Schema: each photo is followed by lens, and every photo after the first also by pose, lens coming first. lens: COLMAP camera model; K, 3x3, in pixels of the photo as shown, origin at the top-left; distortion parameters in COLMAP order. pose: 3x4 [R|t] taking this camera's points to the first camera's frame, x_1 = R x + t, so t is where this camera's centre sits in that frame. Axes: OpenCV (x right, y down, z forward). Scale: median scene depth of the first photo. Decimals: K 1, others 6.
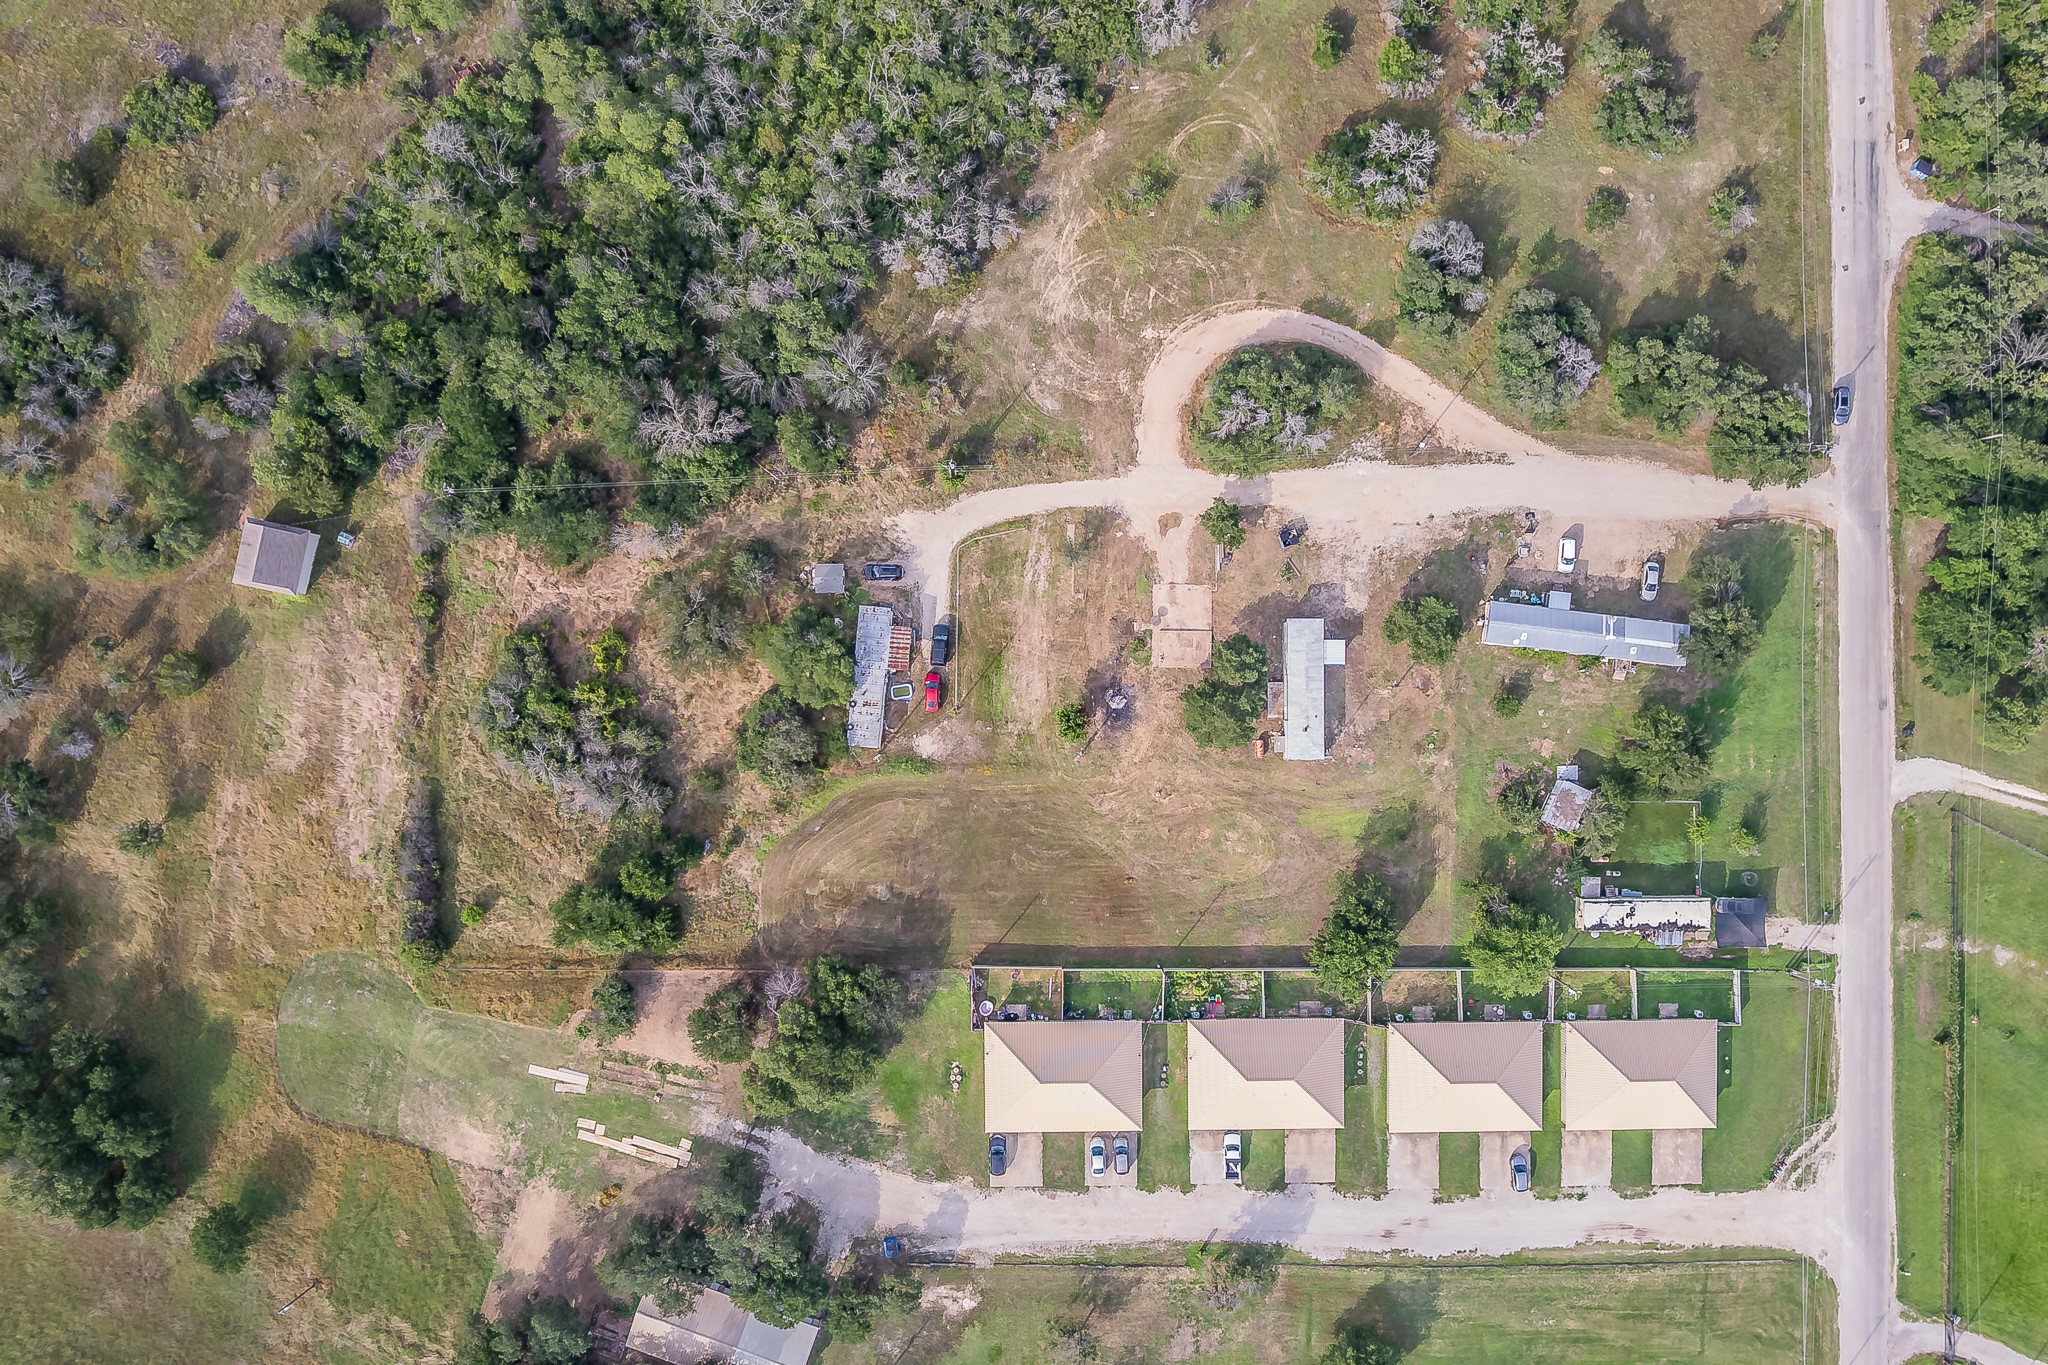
lens RADIAL K [[1552.1, 0, 1034.5], [0, 1552.1, 692.6], [0, 0, 1]] dist [-0.065525, 0.053781]
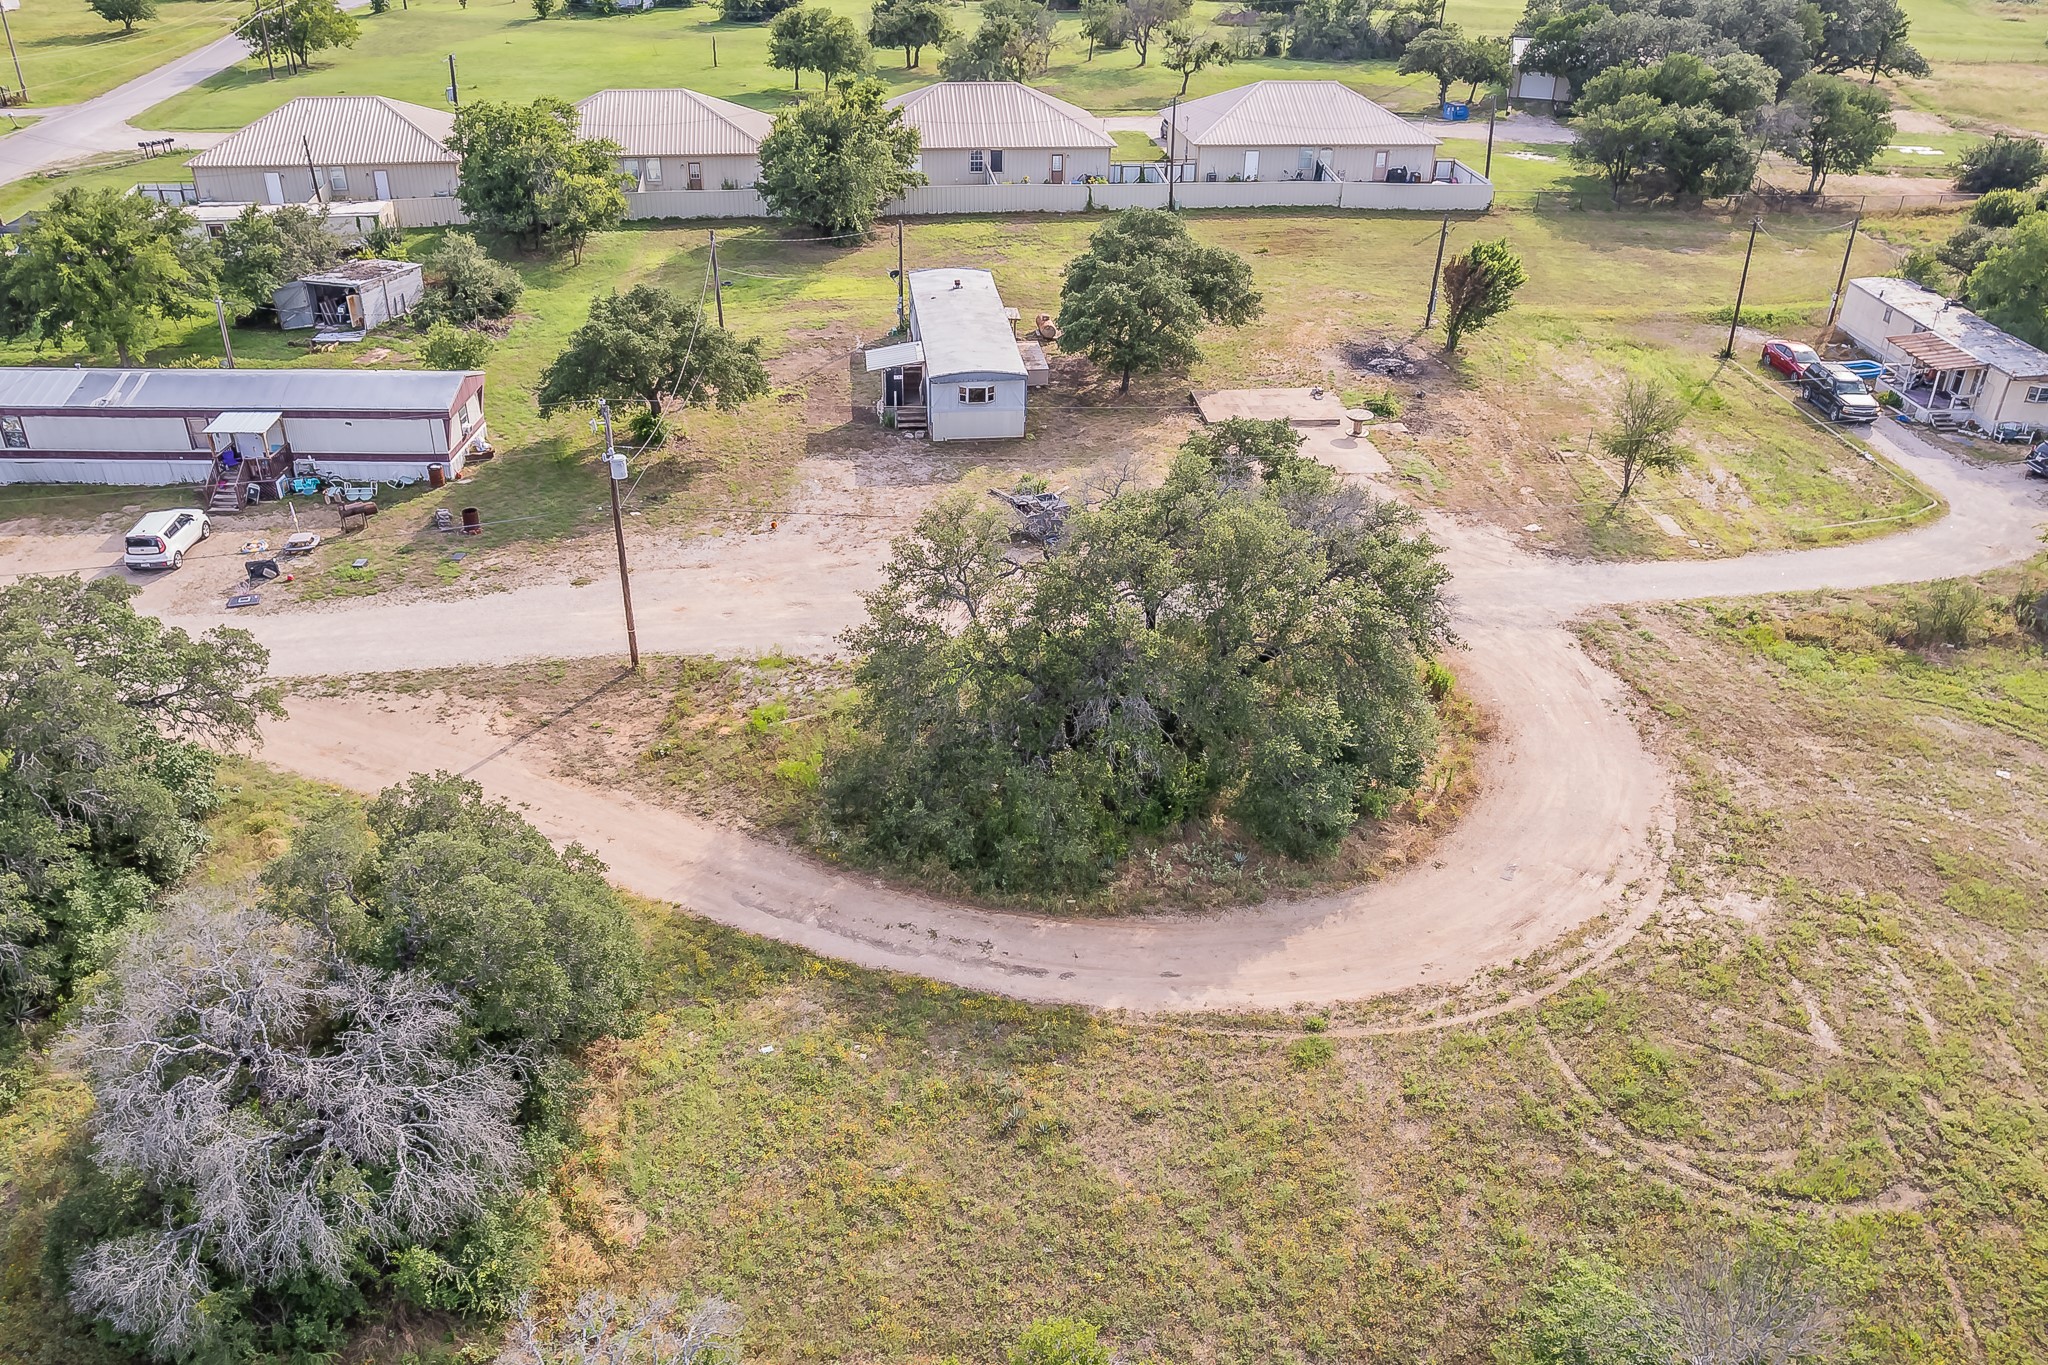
lens RADIAL K [[1601.4, 0, 1036.3], [0, 1601.4, 688.8], [0, 0, 1]] dist [-0.069992, 0.053948]
pose [[-0.992949, 0.042056, -0.110828, 0.203356], [-0.117037, -0.496219, 0.860273, -0.407376], [-0.018816, 0.867178, 0.497642, 0.860772]]
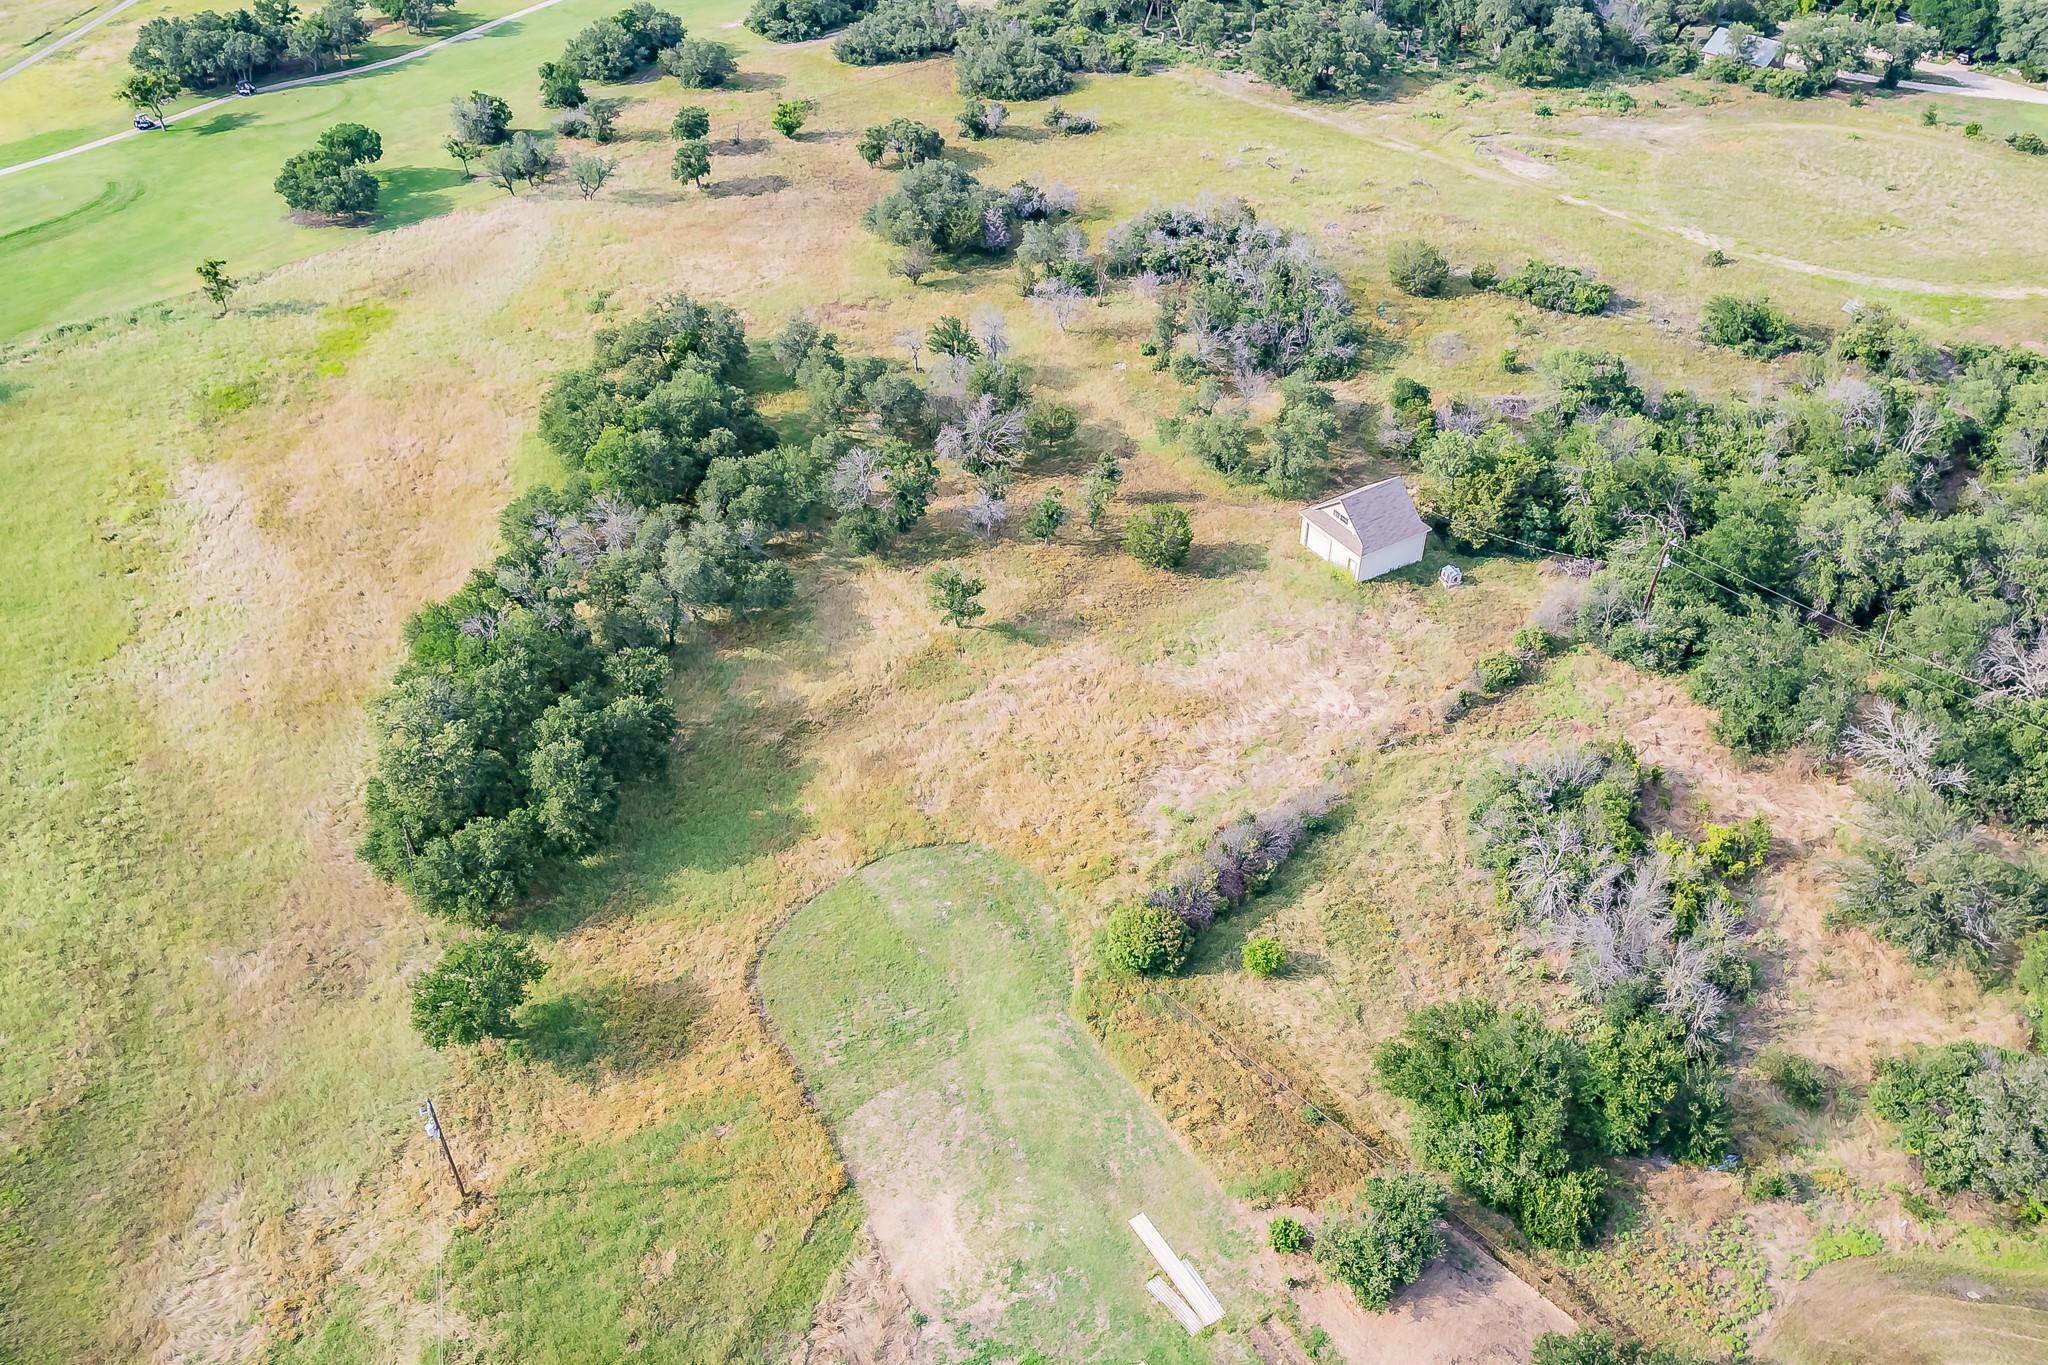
lens RADIAL K [[1552.1, 0, 1034.5], [0, 1552.1, 692.6], [0, 0, 1]] dist [-0.065525, 0.053781]
pose [[0.696974, 0.460928, -0.549338, -0.169234], [-0.717052, 0.456482, -0.526746, 0.435811], [0.007971, 0.761032, 0.648665, 0.582401]]
